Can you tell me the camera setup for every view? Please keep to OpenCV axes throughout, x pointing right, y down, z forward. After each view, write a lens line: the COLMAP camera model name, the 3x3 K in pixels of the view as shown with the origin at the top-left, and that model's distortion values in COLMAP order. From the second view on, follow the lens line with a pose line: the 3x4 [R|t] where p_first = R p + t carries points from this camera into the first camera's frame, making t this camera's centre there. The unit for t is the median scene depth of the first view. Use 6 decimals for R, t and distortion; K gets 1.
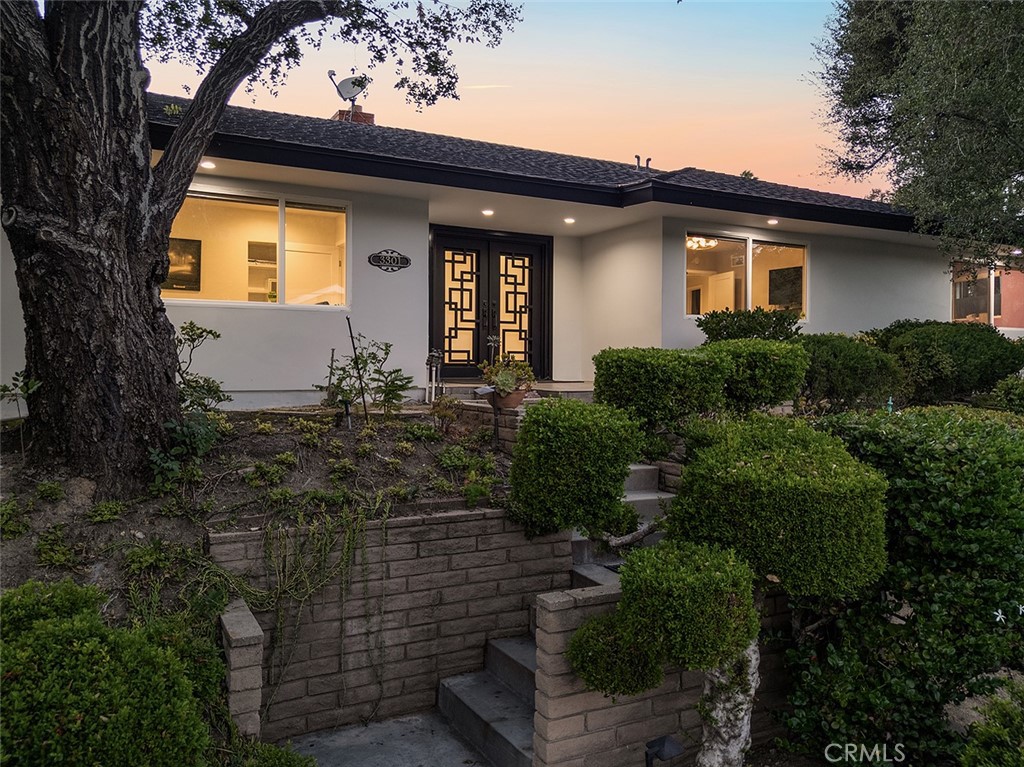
lens RADIAL K [[791.8, 0, 513.2], [0, 791.8, 363.1], [0, 0, 1]] dist [0.067536, -0.087405]
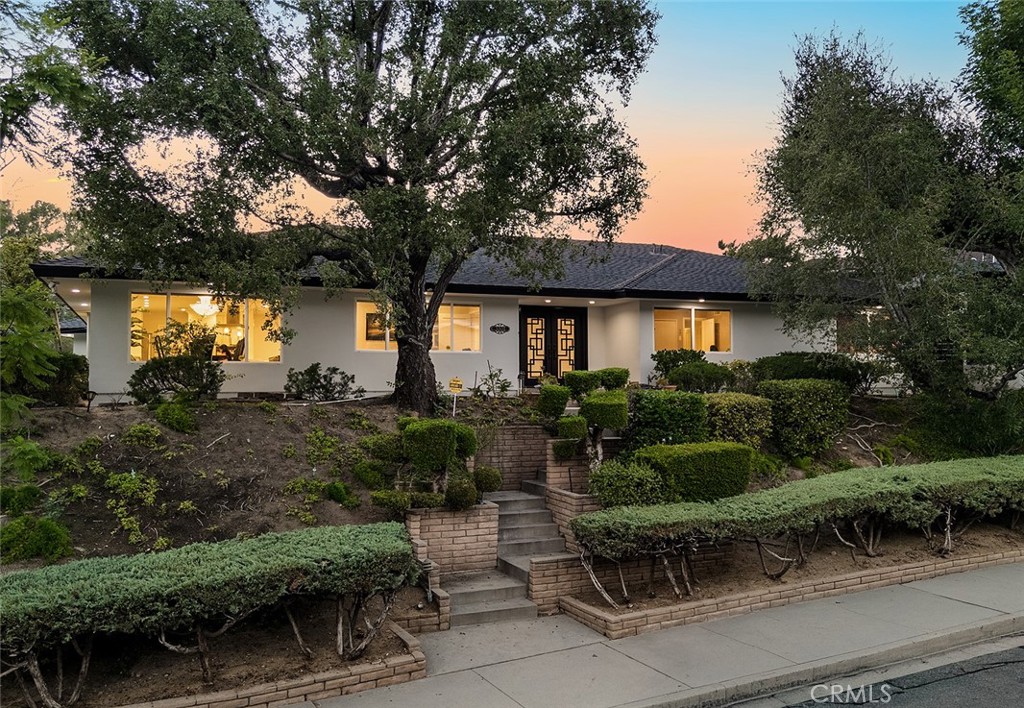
lens RADIAL K [[890.1, 0, 513.0], [0, 890.1, 339.6], [0, 0, 1]] dist [0.001416, -0.007213]
pose [[0.992660, -0.015605, -0.119931, 0.130944], [0.009558, 0.998661, -0.050836, 0.015733], [0.120563, 0.049317, 0.991480, -1.082312]]
